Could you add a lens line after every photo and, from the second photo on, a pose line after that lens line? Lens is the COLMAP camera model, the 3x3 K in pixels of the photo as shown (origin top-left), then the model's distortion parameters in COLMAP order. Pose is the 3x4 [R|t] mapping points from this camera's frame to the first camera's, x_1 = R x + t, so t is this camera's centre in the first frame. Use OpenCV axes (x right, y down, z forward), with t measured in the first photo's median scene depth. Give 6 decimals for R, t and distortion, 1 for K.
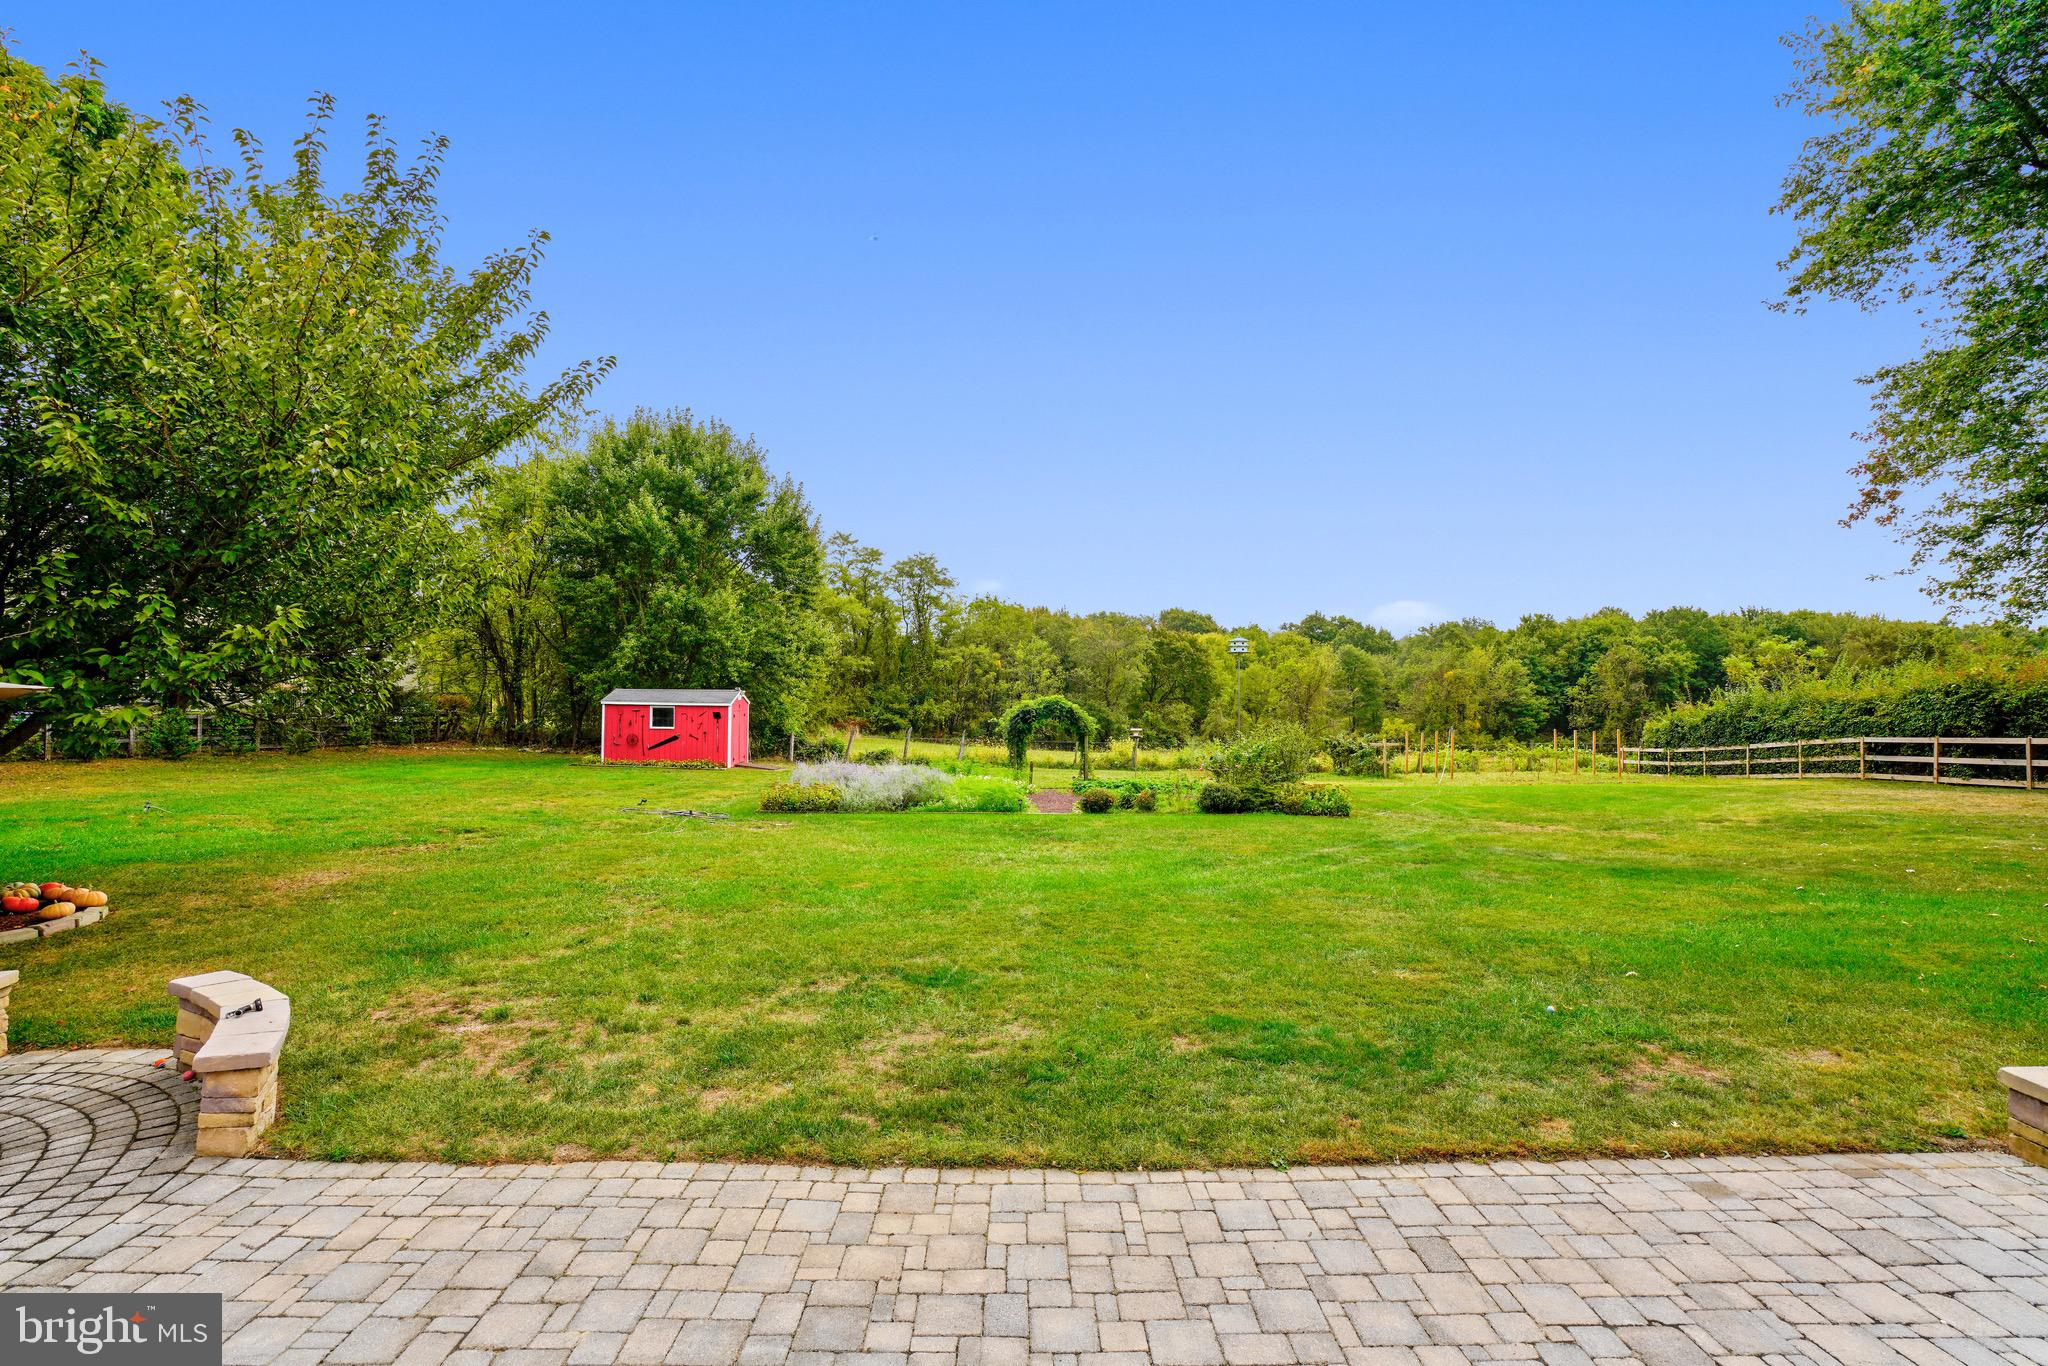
lens RADIAL K [[944.2, 0, 1029.8], [0, 944.2, 685.3], [0, 0, 1]] dist [-0.004168, -0.000750]
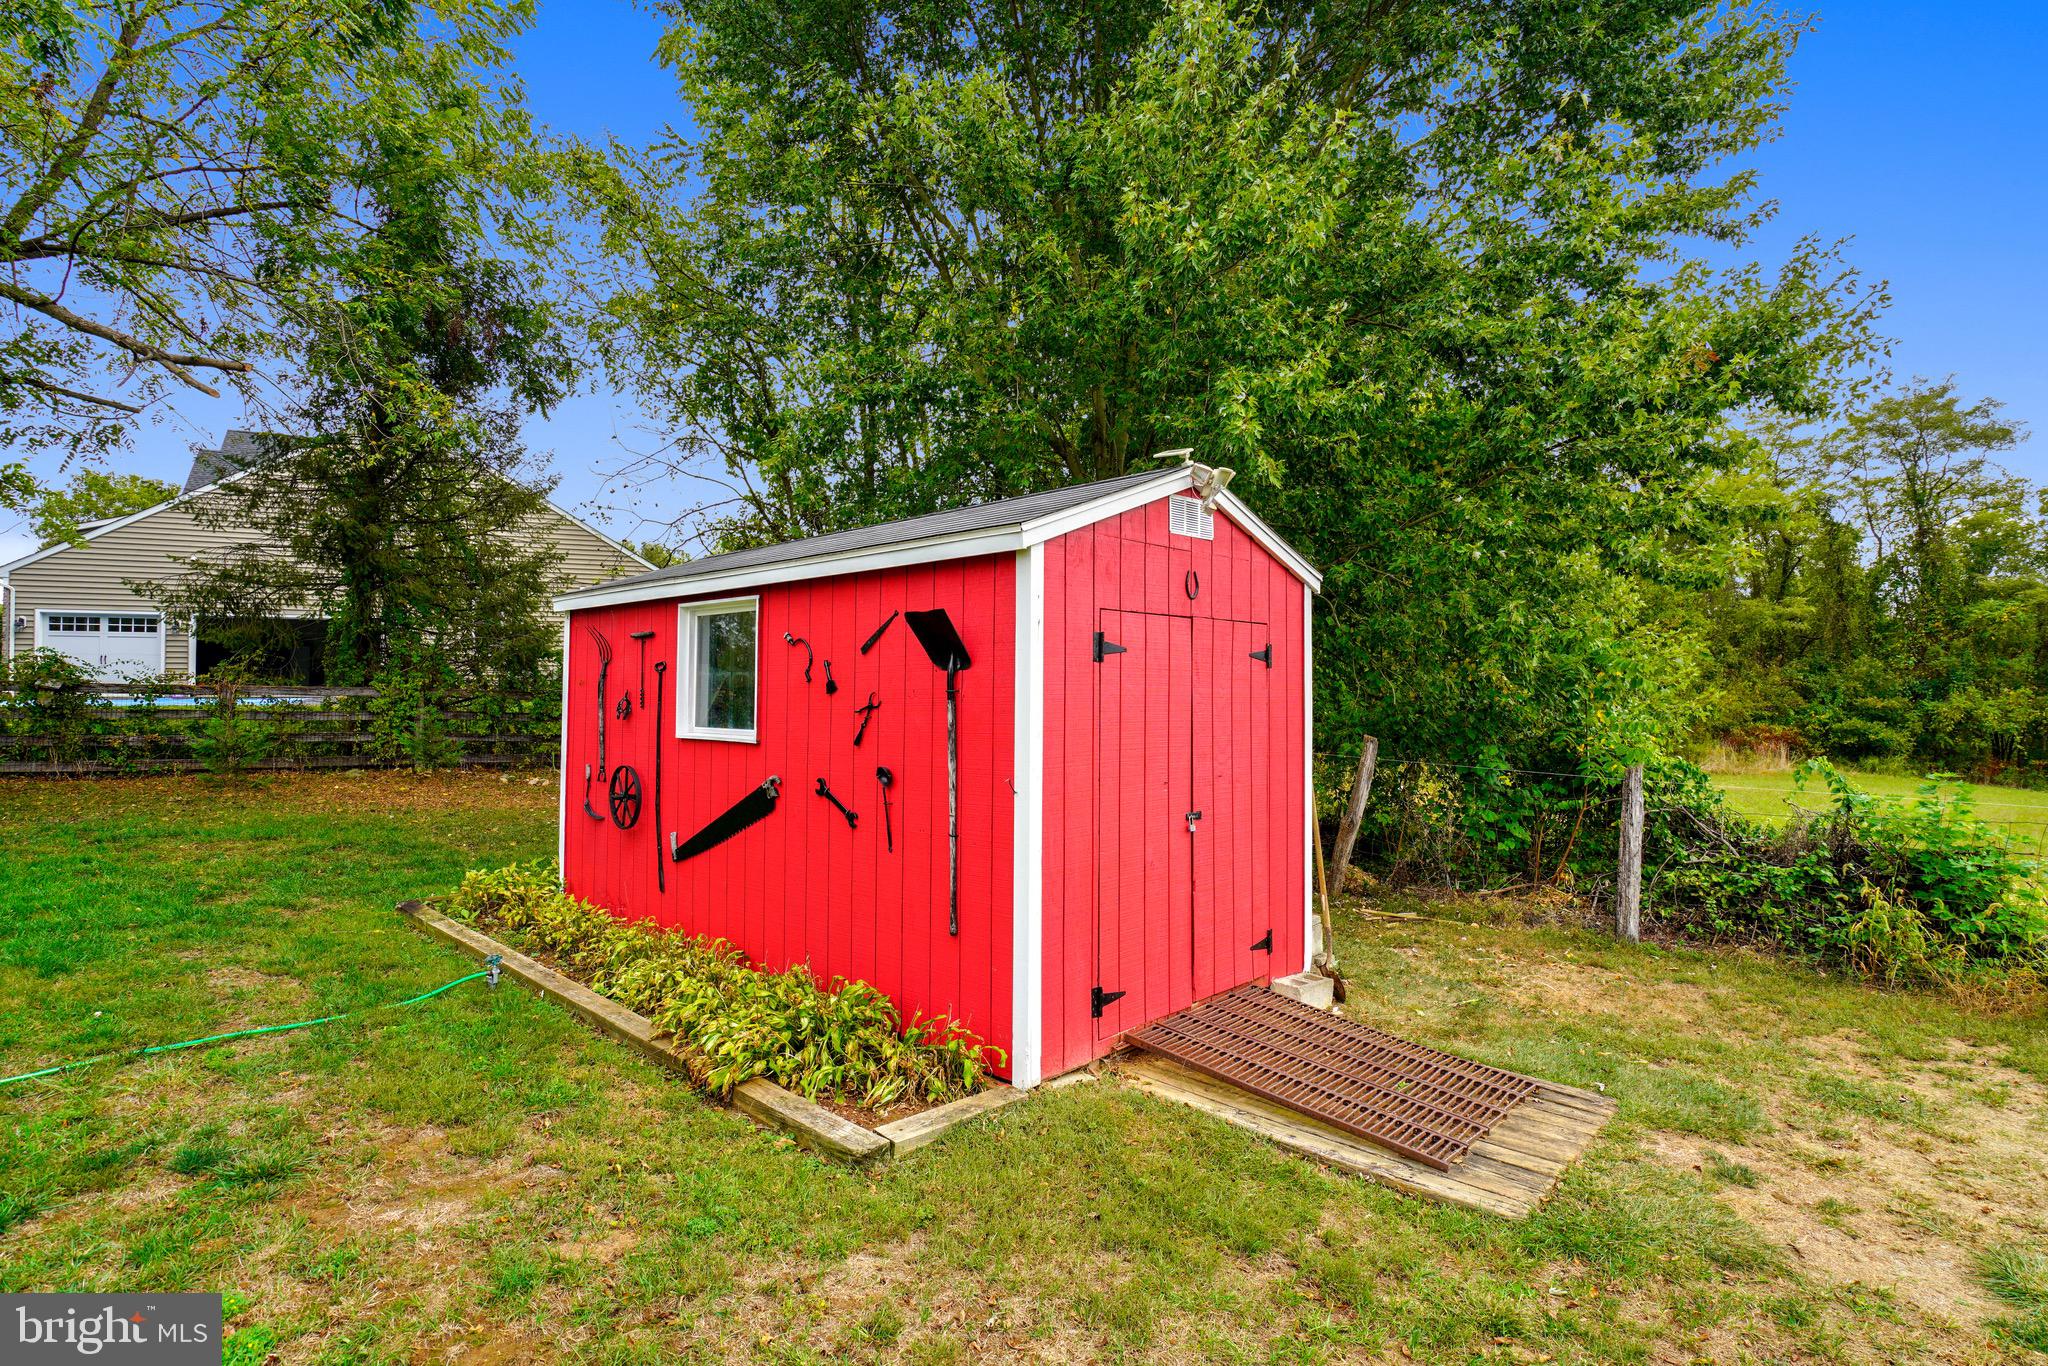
lens RADIAL K [[1005.1, 0, 1026.4], [0, 1005.1, 678.6], [0, 0, 1]] dist [0.000096, 0.000072]
pose [[0.710478, -0.024069, -0.703308, -0.092493], [0.012679, 0.999691, -0.021404, 0.015915], [0.703605, 0.006289, 0.710563, 0.365035]]
